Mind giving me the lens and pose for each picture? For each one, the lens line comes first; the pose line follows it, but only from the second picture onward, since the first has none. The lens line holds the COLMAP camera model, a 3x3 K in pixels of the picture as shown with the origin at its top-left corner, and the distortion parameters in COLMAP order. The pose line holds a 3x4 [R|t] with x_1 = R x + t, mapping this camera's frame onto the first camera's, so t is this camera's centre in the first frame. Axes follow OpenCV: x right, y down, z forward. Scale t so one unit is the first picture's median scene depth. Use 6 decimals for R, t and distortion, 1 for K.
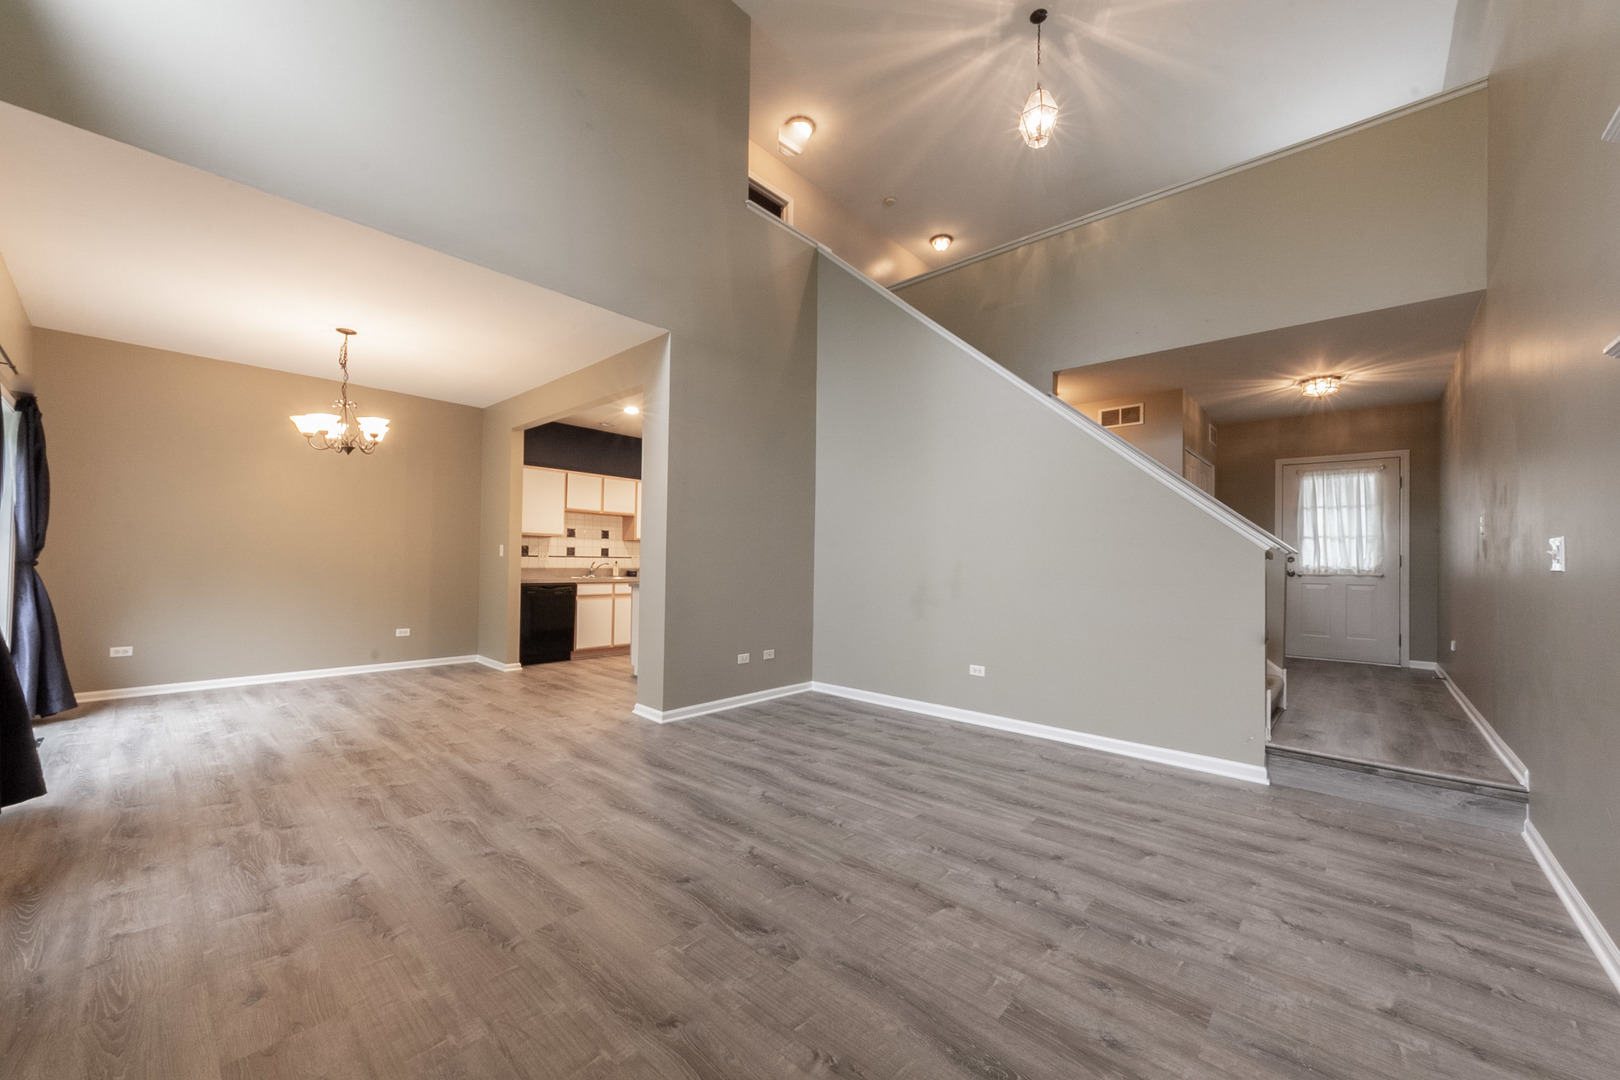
lens RADIAL K [[617.0, 0, 813.6], [0, 617.0, 556.7], [0, 0, 1]] dist [0.006991, -0.000154]
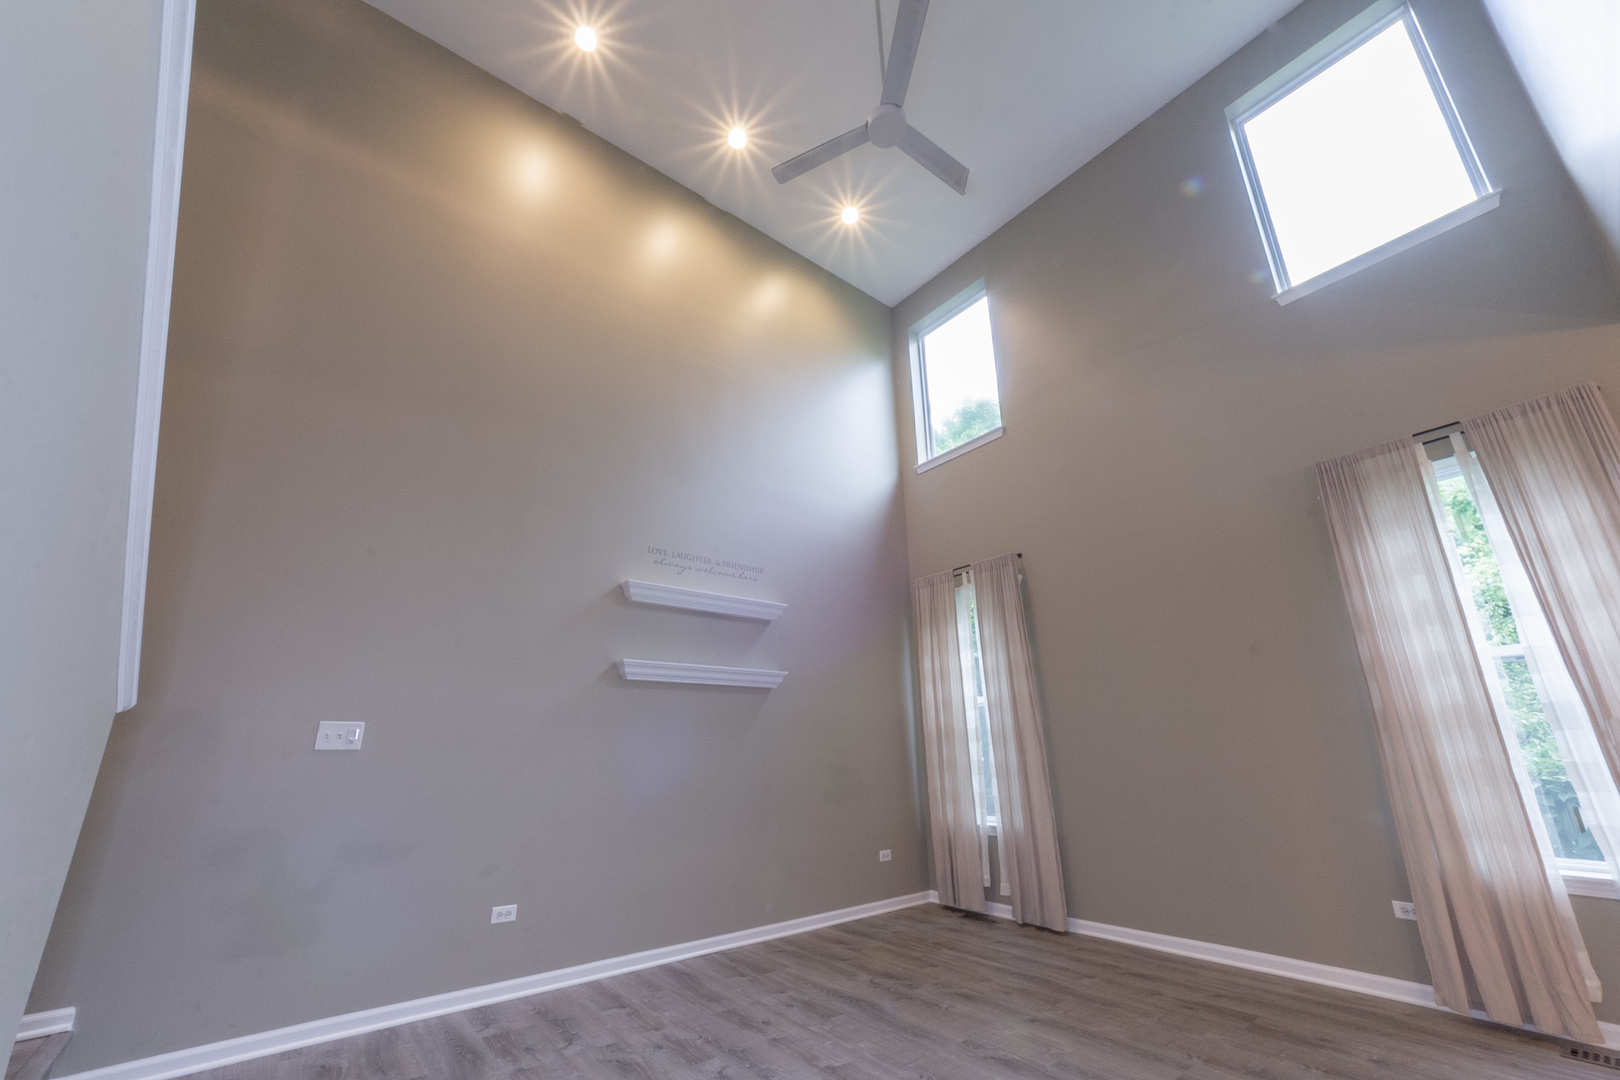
lens RADIAL K [[633.9, 0, 818.9], [0, 633.9, 553.7], [0, 0, 1]] dist [0.000631, 0.000236]
pose [[-0.988240, 0.050460, 0.144347, 0.024533], [0.002793, 0.949783, -0.312898, 0.042398], [-0.152887, -0.308815, -0.938754, 2.056573]]
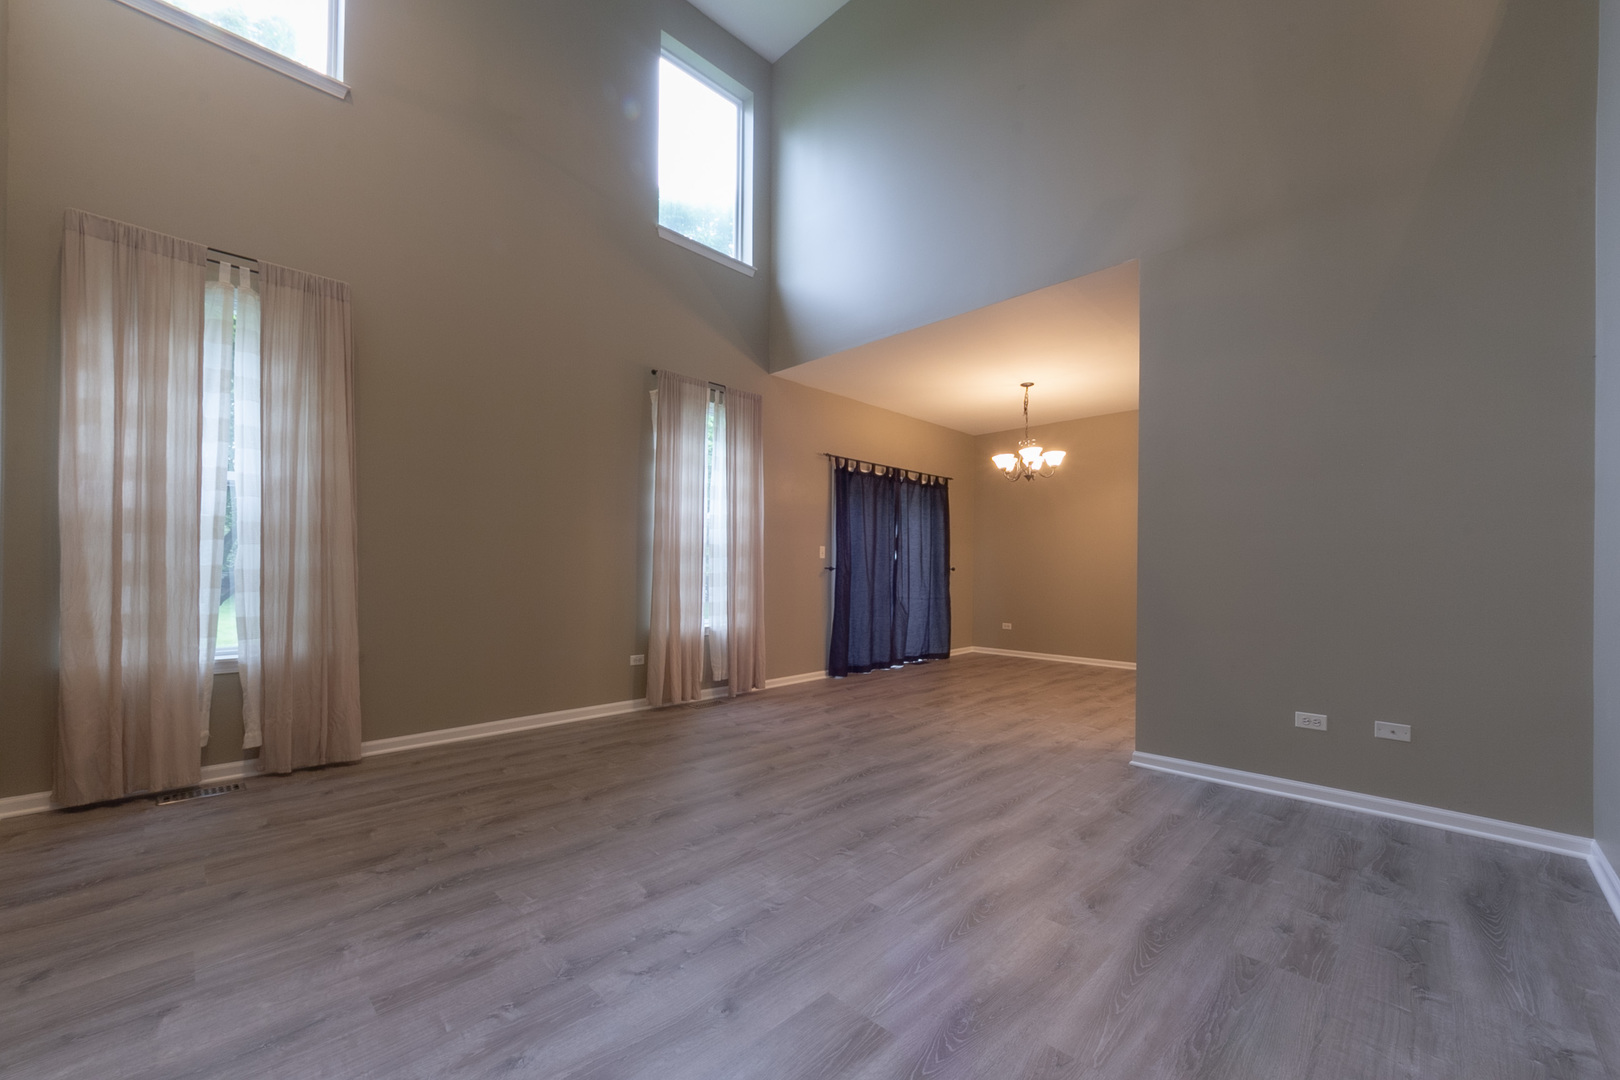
lens RADIAL K [[622.3, 0, 801.3], [0, 622.3, 561.0], [0, 0, 1]] dist [0.006200, -0.000026]
pose [[-0.052515, -0.028050, -0.998226, 1.045774], [-0.001414, 0.999607, -0.028014, 0.061703], [0.998619, -0.000059, -0.052534, 1.129601]]
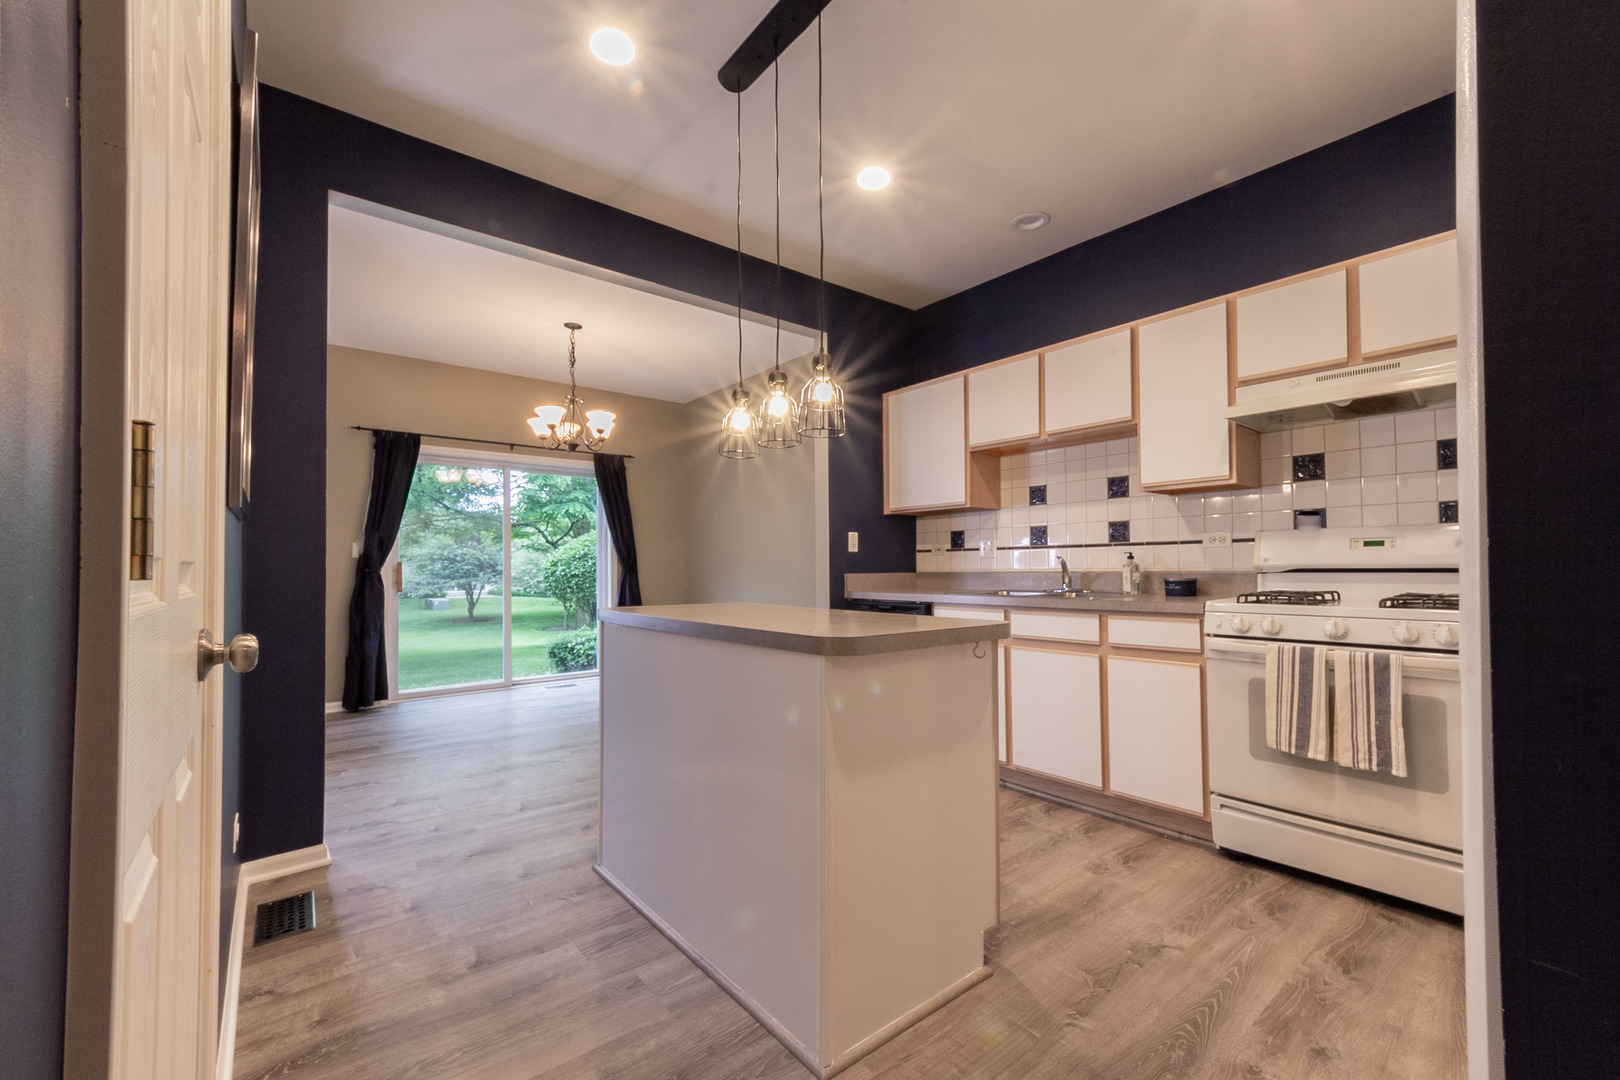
lens RADIAL K [[622.3, 0, 801.3], [0, 622.3, 561.0], [0, 0, 1]] dist [0.006200, -0.000026]
pose [[-0.163436, -0.021640, -0.986317, 0.250909], [0.012705, 0.999630, -0.024038, 0.056679], [0.986472, -0.016460, -0.163100, 2.837119]]
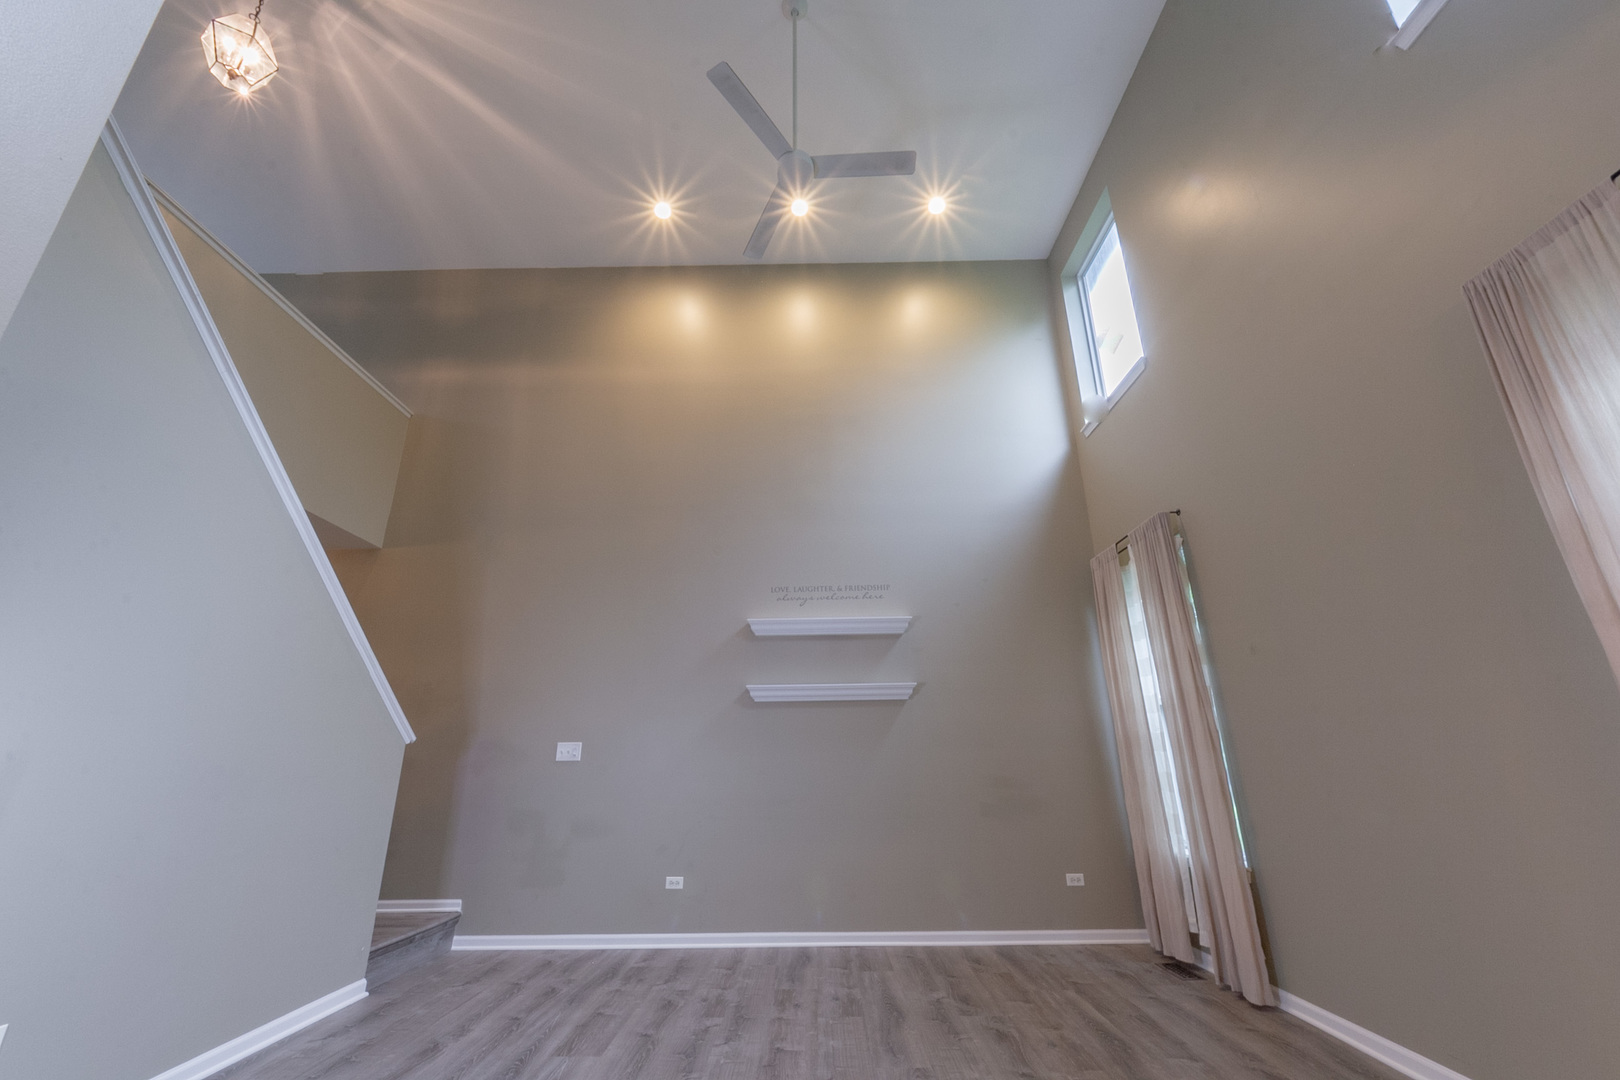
lens RADIAL K [[634.5, 0, 806.6], [0, 634.5, 555.2], [0, 0, 1]] dist [-0.000635, -0.000516]
pose [[-0.664568, 0.229879, 0.710989, -0.827587], [-0.006518, 0.949683, -0.313146, 0.020825], [-0.747200, -0.212741, -0.629630, 1.723421]]
